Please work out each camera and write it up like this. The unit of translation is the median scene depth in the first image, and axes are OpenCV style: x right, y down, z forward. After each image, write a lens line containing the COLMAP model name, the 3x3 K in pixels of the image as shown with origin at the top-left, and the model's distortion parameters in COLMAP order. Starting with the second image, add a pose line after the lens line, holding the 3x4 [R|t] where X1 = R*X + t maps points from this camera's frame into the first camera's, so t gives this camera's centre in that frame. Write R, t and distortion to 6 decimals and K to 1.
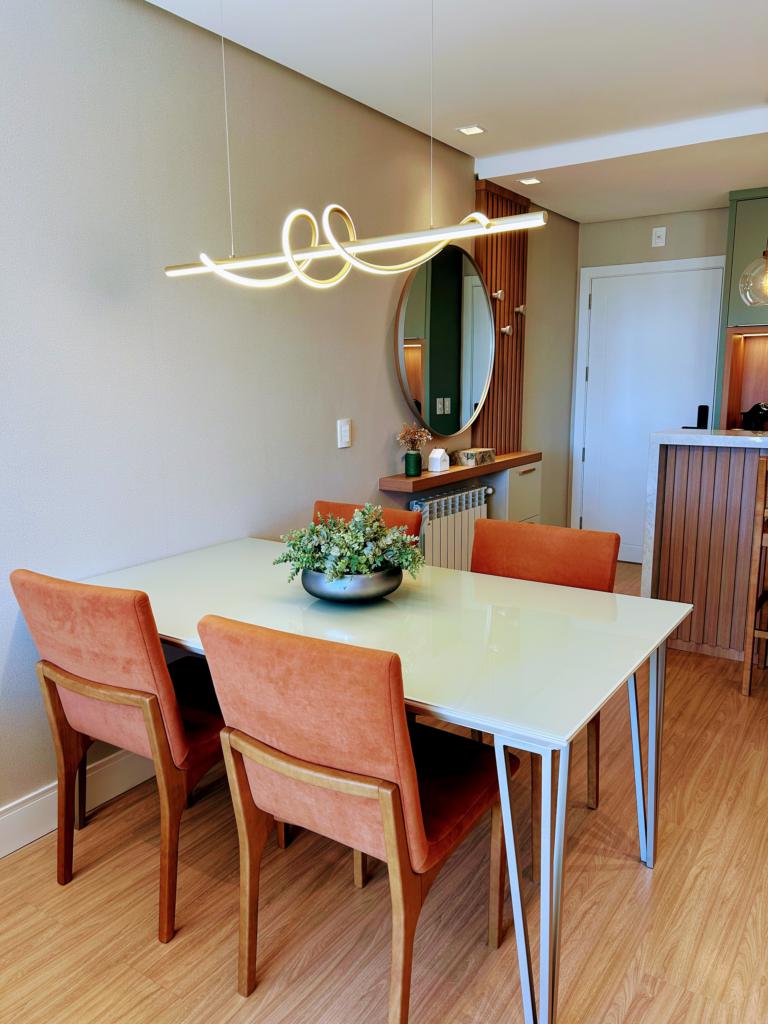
lens RADIAL K [[773.4, 0, 383.2], [0, 773.4, 519.6], [0, 0, 1]] dist [0.003274, -0.001714]
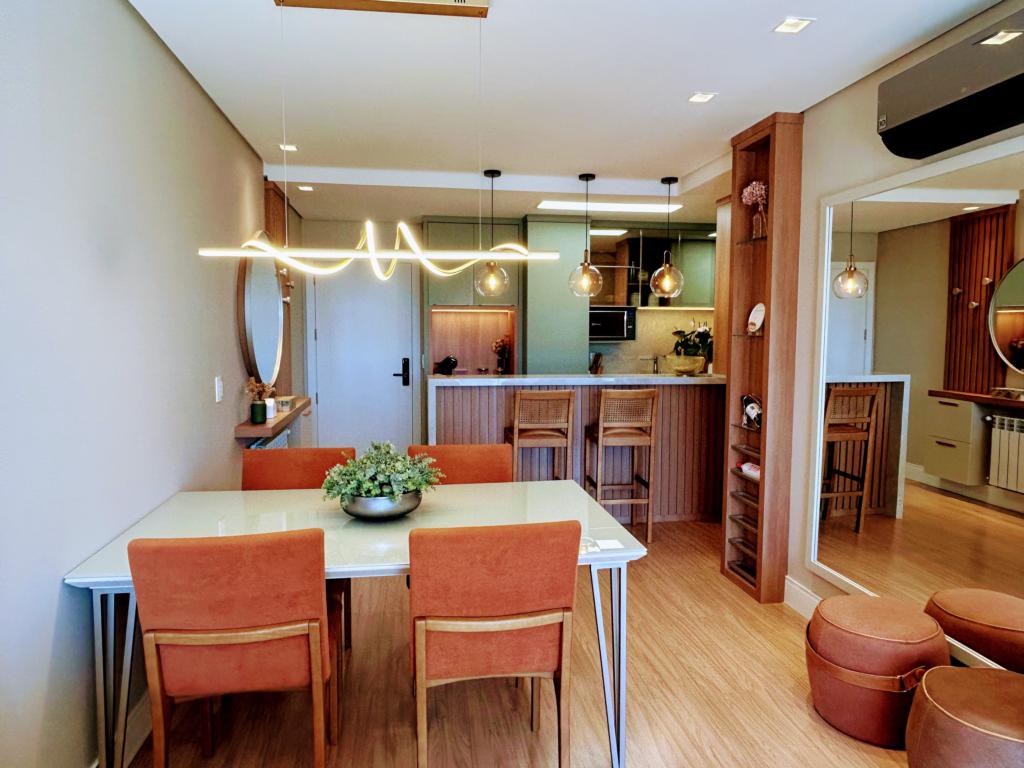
lens RADIAL K [[650.4, 0, 509.3], [0, 650.4, 377.1], [0, 0, 1]] dist [0.006626, 0.000367]
pose [[0.734369, -0.036356, 0.677776, -0.613000], [0.111808, 0.991403, -0.067966, -0.028575], [-0.669478, 0.125693, 0.732120, 0.039278]]
